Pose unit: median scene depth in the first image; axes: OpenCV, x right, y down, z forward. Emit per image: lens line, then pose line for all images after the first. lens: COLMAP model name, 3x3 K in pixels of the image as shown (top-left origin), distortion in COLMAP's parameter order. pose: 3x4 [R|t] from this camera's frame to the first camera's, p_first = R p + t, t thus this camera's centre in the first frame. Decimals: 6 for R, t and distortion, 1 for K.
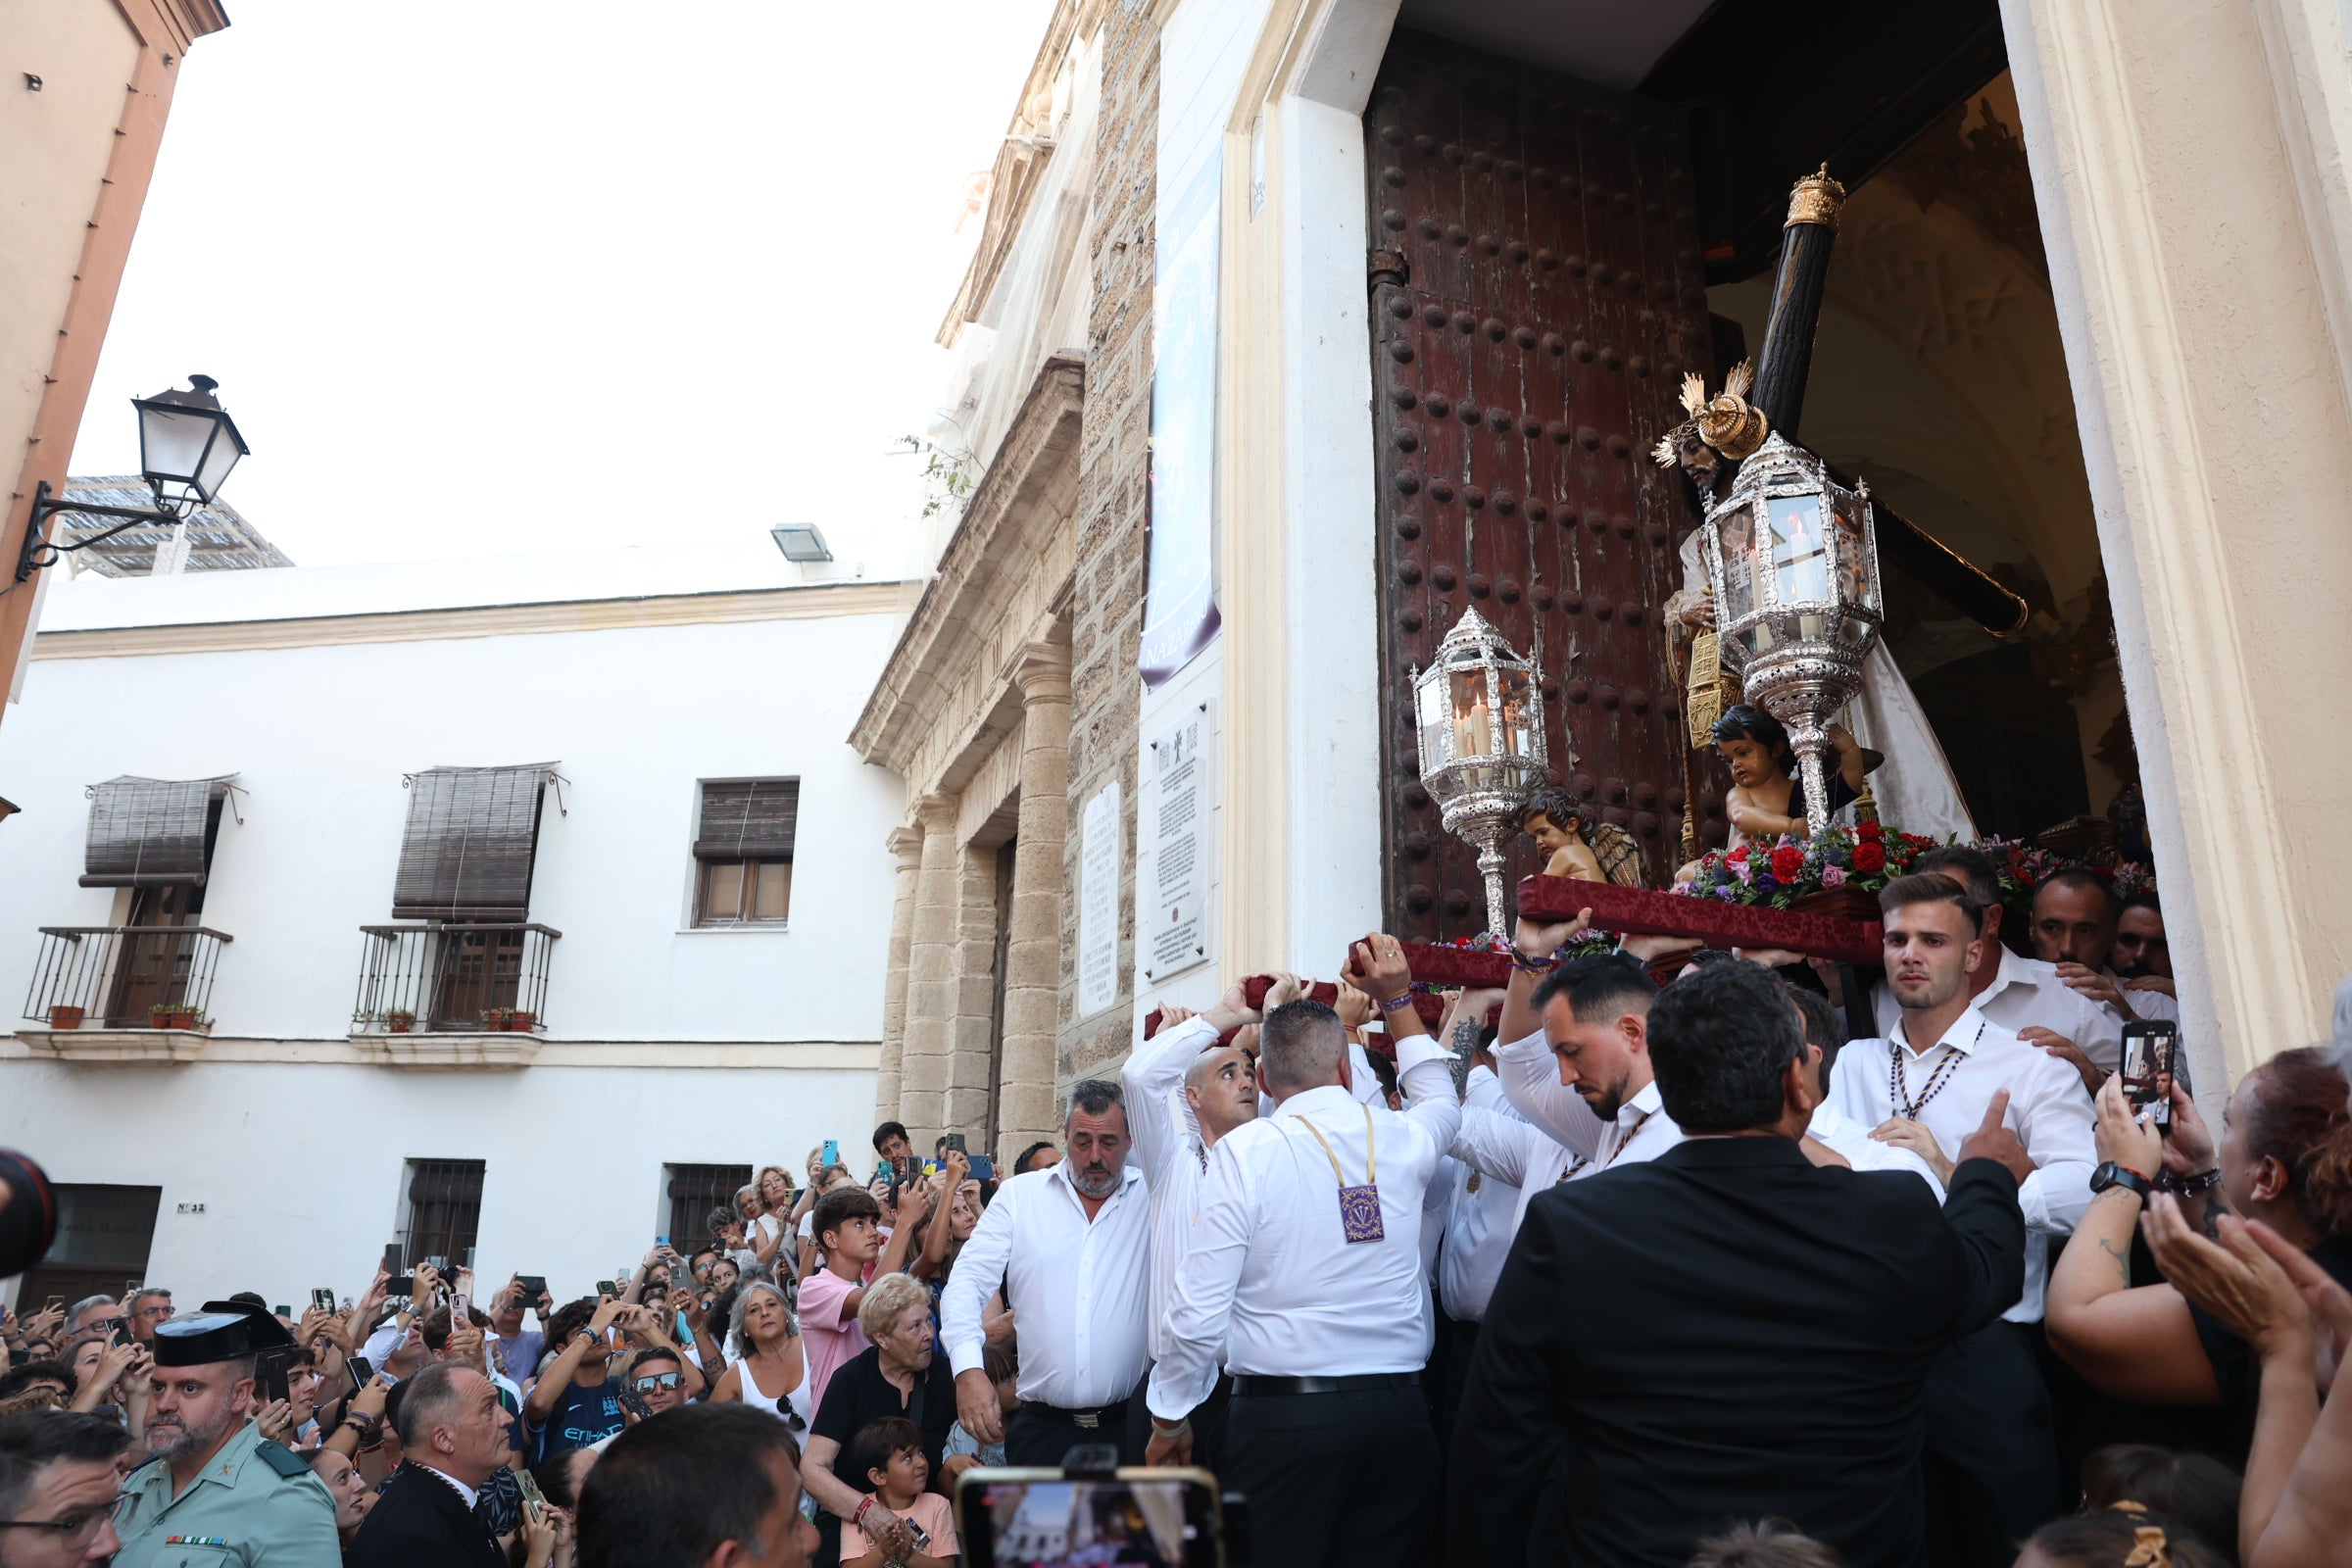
lens RADIAL K [[1589.7, 0, 1176.0], [0, 1589.7, 784.0], [0, 0, 1]] dist [-0.120199, 0.090735]
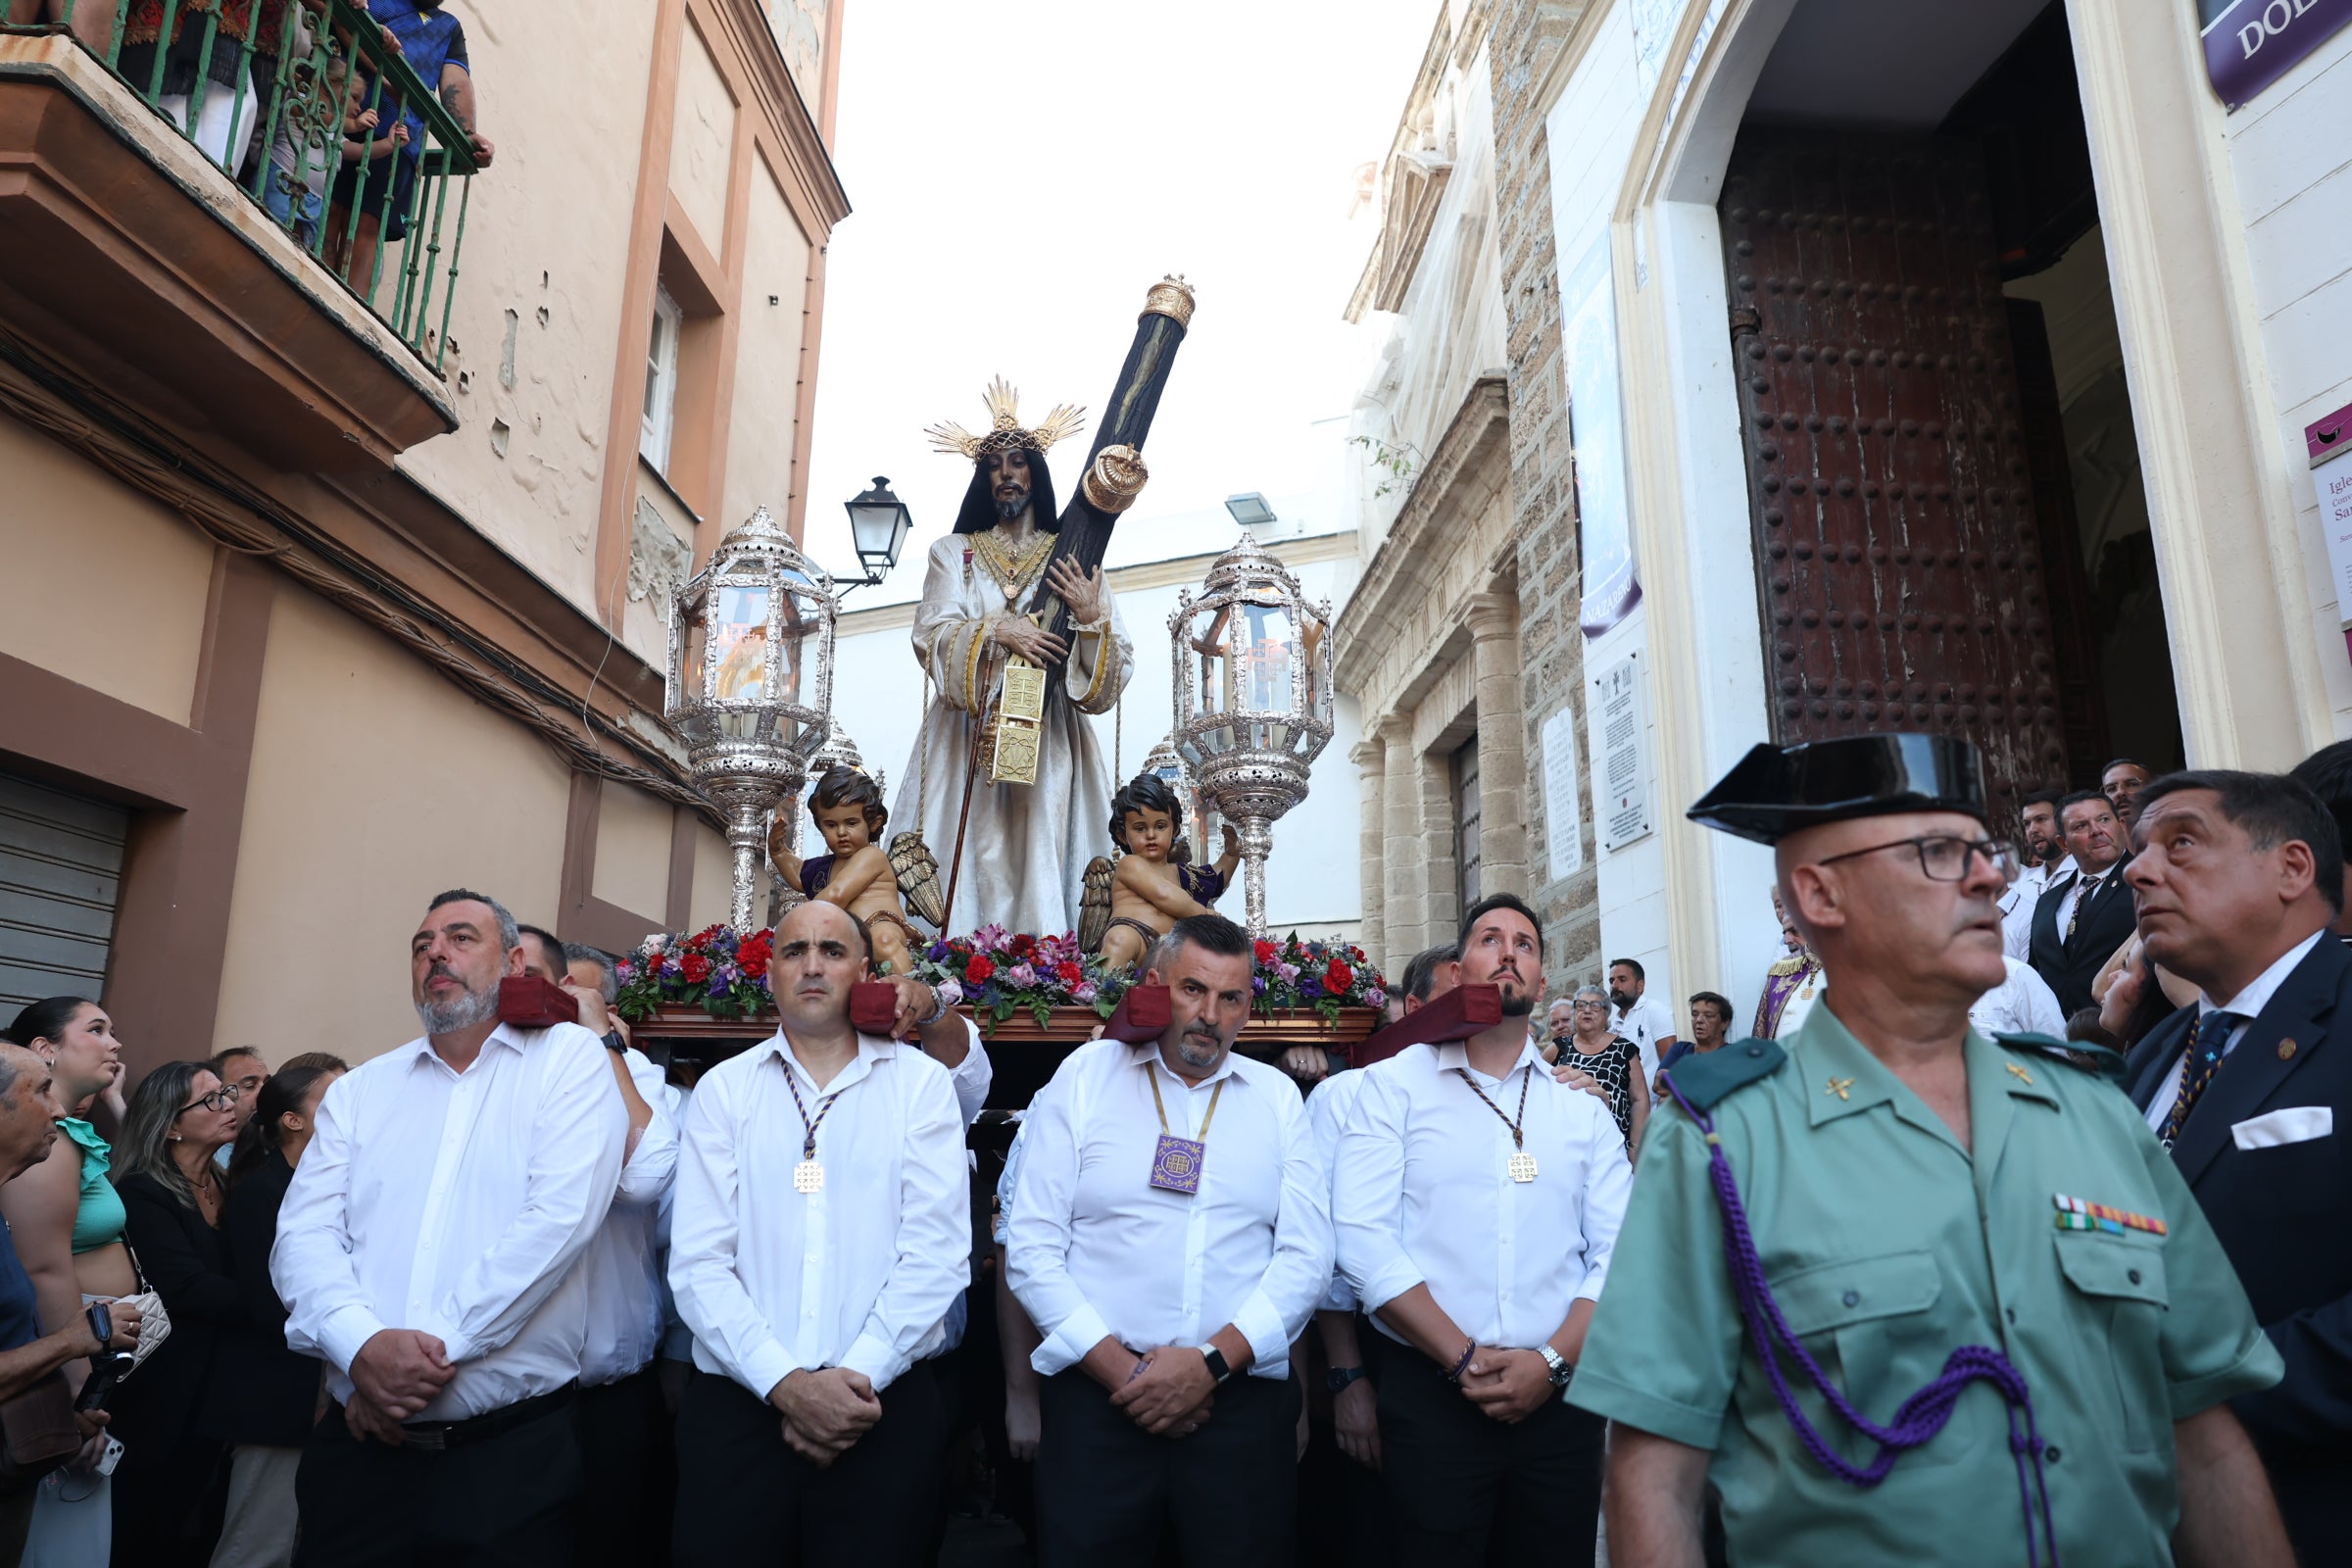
lens RADIAL K [[1589.7, 0, 1176.0], [0, 1589.7, 784.0], [0, 0, 1]] dist [-0.120199, 0.090735]
pose [[0.967508, -0.074087, -0.241744, -0.038363], [0.090540, 0.994222, 0.057660, -0.042646], [0.236075, -0.077674, 0.968625, -0.376626]]
